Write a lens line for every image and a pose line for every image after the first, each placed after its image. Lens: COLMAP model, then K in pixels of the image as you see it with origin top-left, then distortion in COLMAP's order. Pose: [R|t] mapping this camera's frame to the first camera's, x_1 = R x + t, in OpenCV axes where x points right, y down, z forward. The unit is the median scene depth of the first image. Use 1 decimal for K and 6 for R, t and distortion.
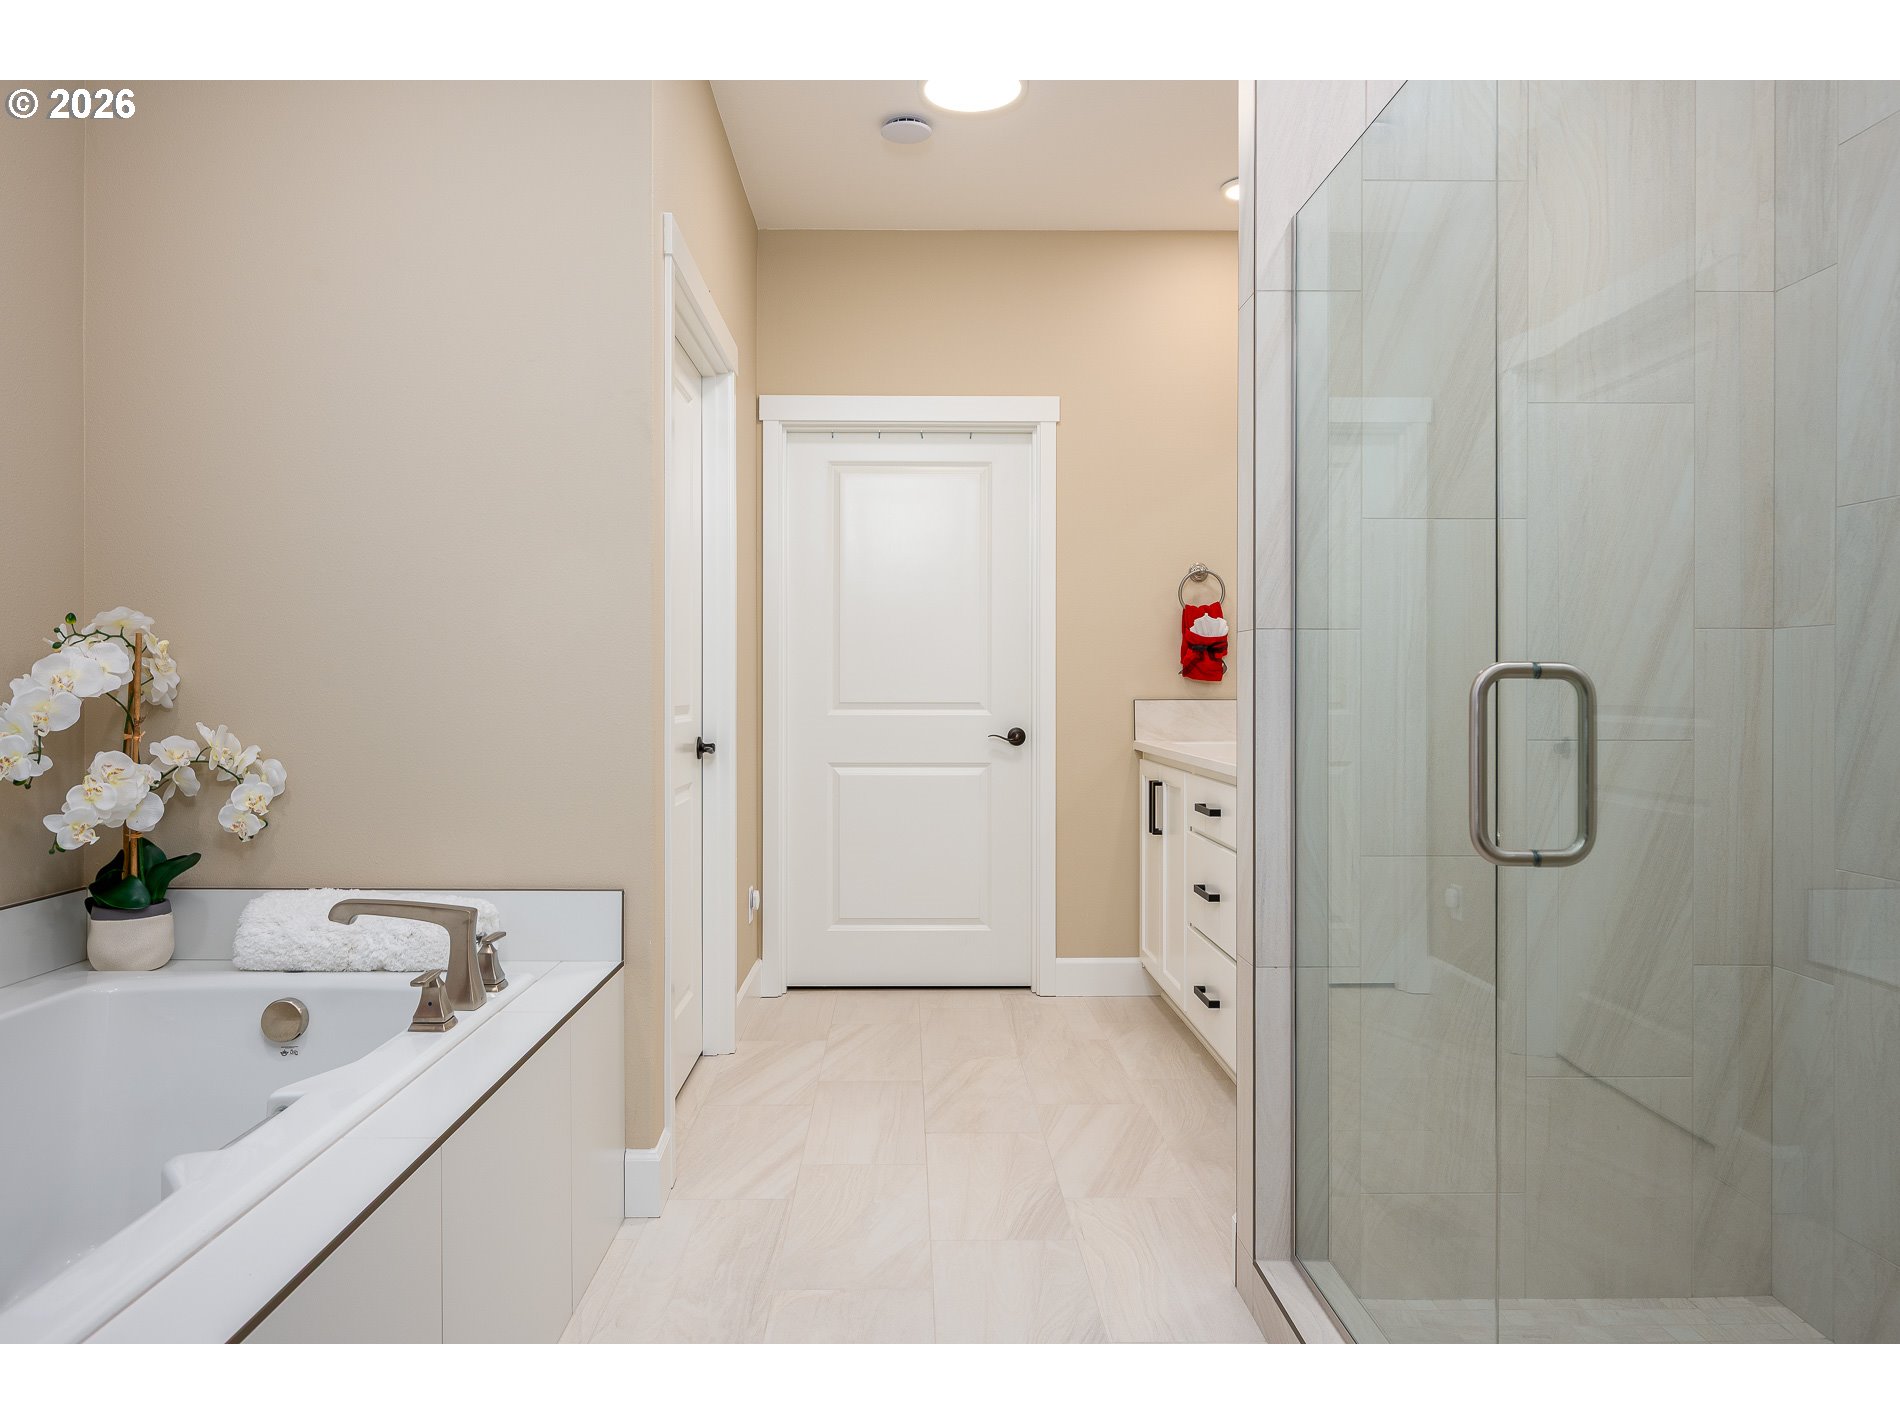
lens RADIAL K [[1627.2, 0, 957.9], [0, 1627.2, 702.3], [0, 0, 1]] dist [-0.000138, -0.003670]
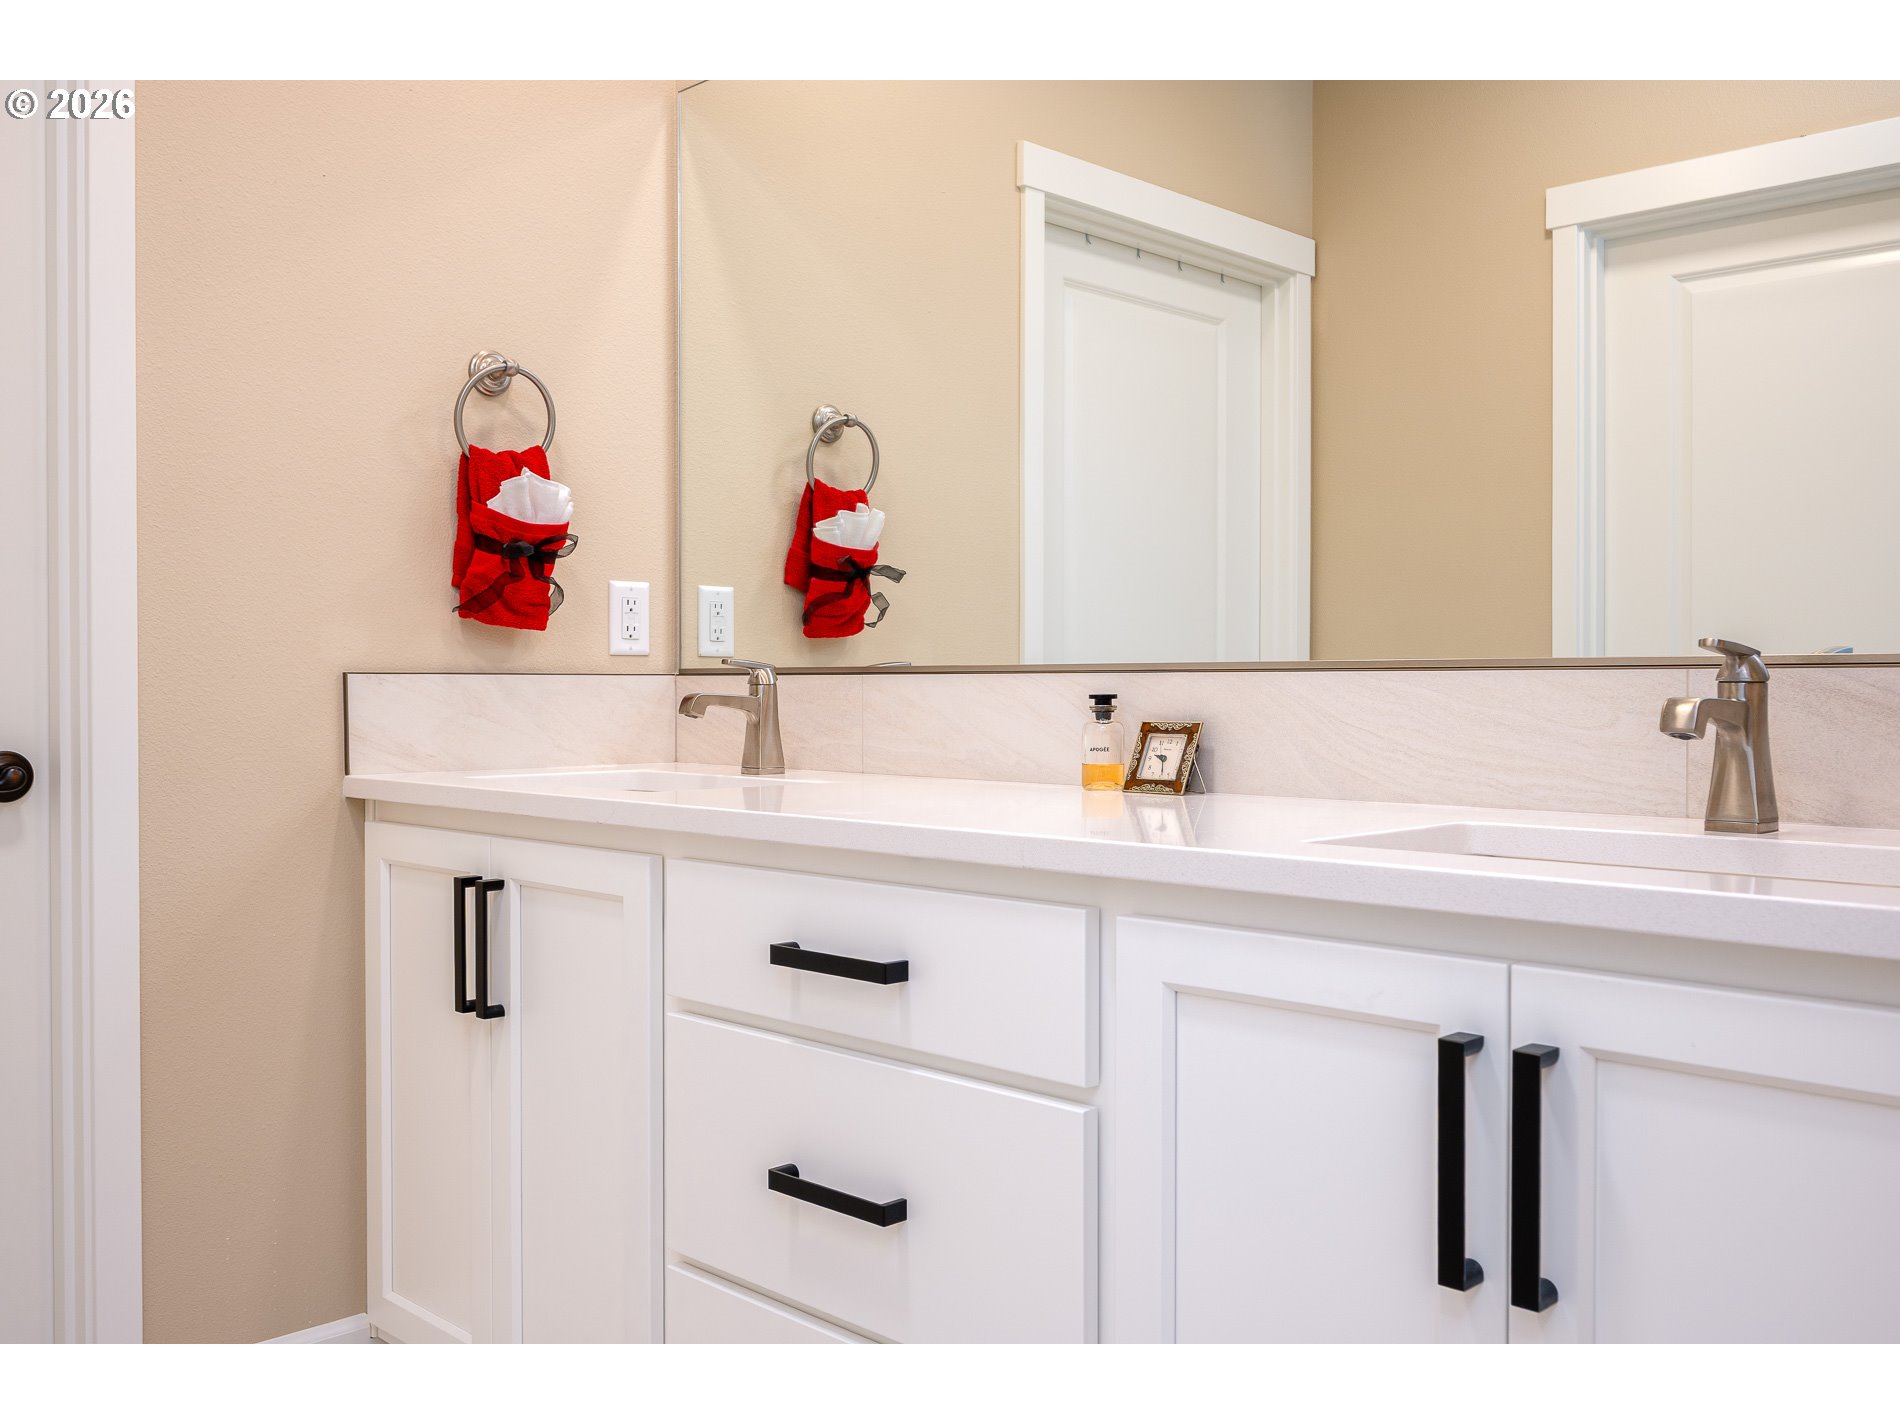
lens RADIAL K [[1627.2, 0, 957.9], [0, 1627.2, 702.3], [0, 0, 1]] dist [-0.000138, -0.003670]
pose [[0.712763, -0.021136, 0.701086, -0.064446], [0.024224, 0.999691, 0.005511, 0.006515], [-0.700986, 0.013055, 0.713055, 0.614850]]
